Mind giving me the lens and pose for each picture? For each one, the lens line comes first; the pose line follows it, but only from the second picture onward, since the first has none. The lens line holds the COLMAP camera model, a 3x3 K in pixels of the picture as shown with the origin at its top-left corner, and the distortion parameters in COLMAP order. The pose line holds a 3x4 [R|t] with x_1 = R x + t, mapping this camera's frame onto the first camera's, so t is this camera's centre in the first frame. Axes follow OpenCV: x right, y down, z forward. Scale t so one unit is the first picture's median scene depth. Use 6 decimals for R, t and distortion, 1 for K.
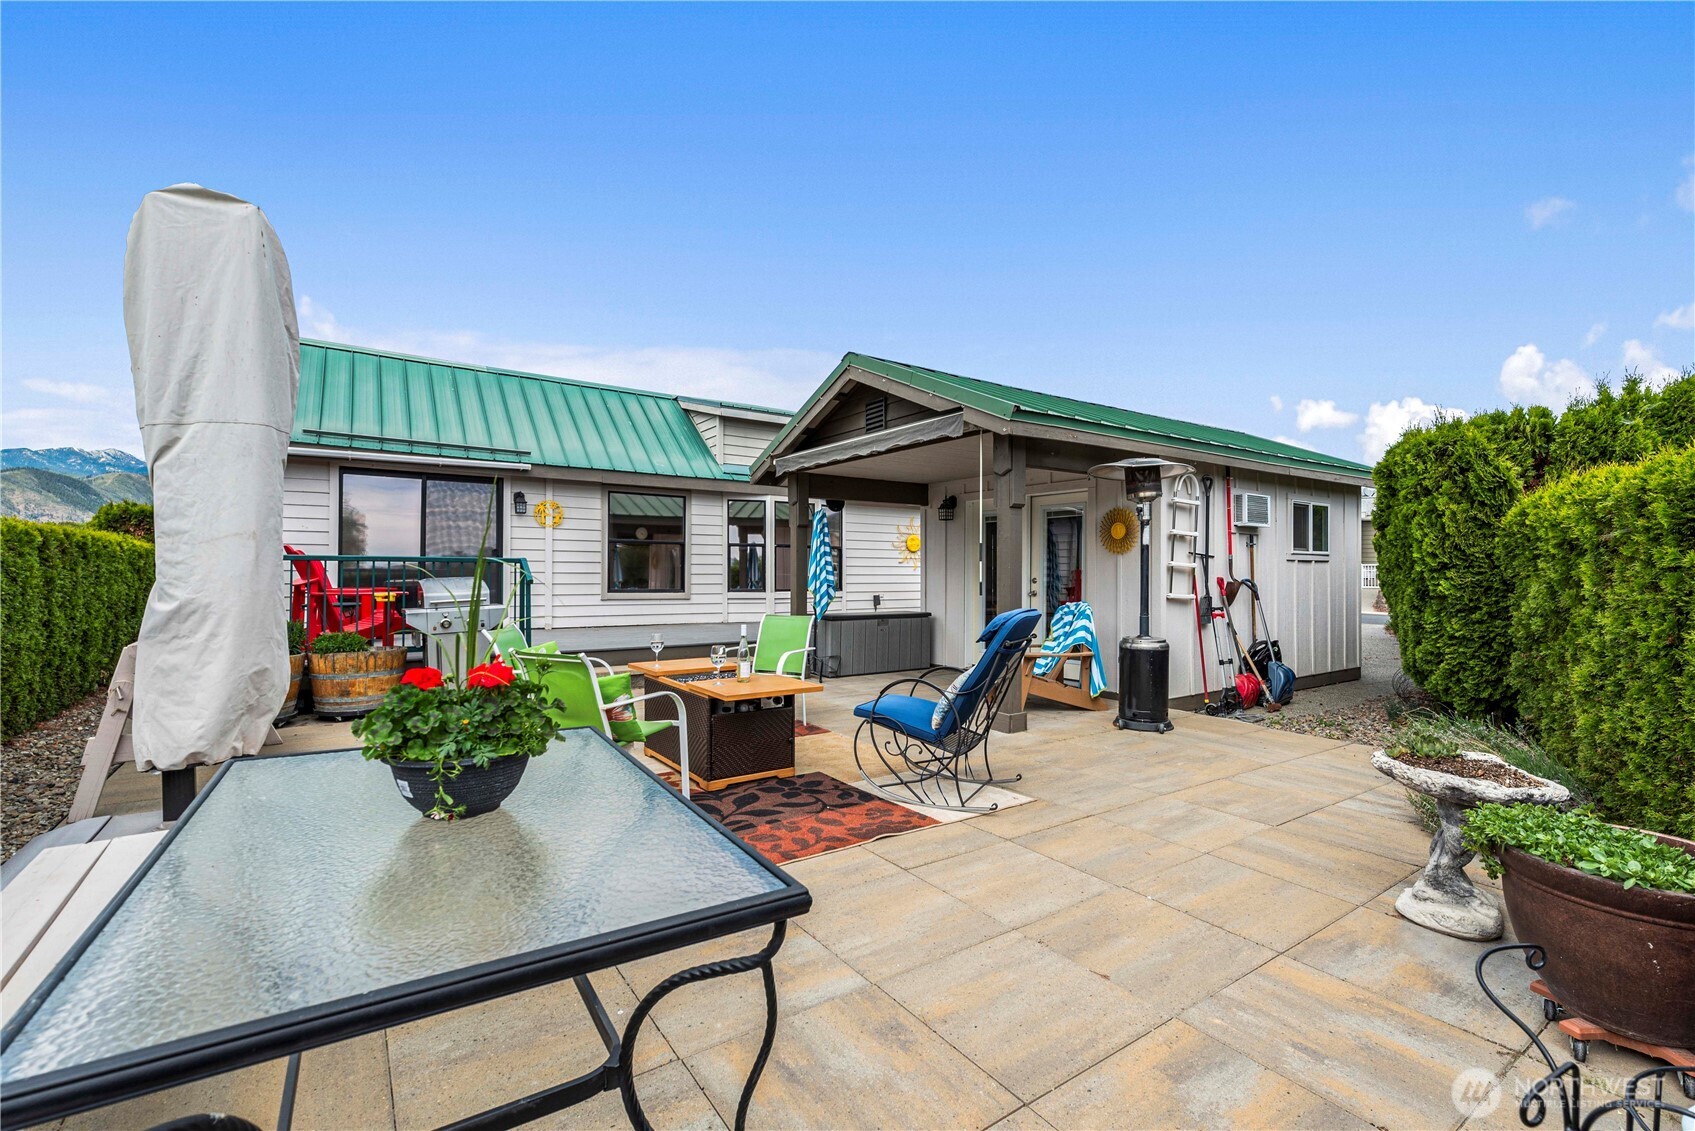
lens RADIAL K [[738.6, 0, 842.3], [0, 738.6, 570.3], [0, 0, 1]] dist [0.001321, -0.000231]
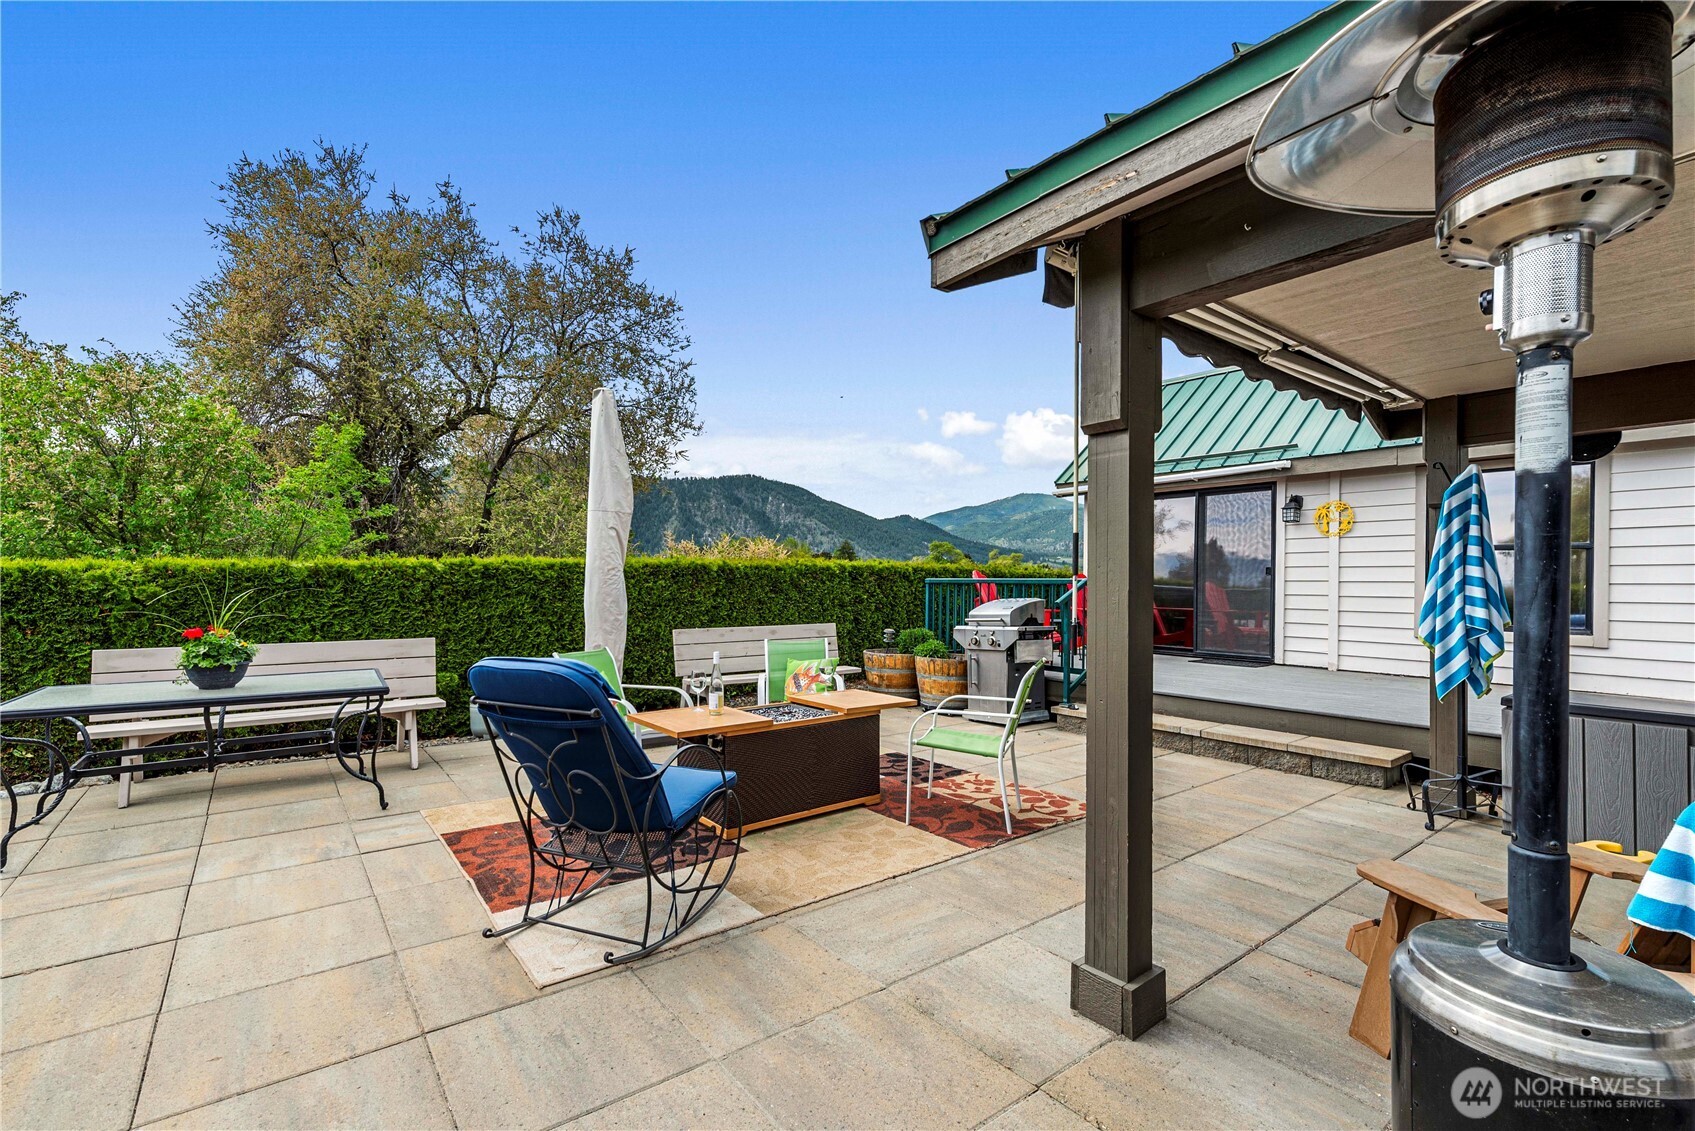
lens RADIAL K [[738.6, 0, 847.0], [0, 738.6, 588.7], [0, 0, 1]] dist [0.001321, -0.000231]
pose [[0.072060, -0.000045, -0.997400, 0.415006], [-0.004200, 0.999991, -0.000349, -0.002804], [0.997391, 0.004214, 0.072059, 0.577592]]
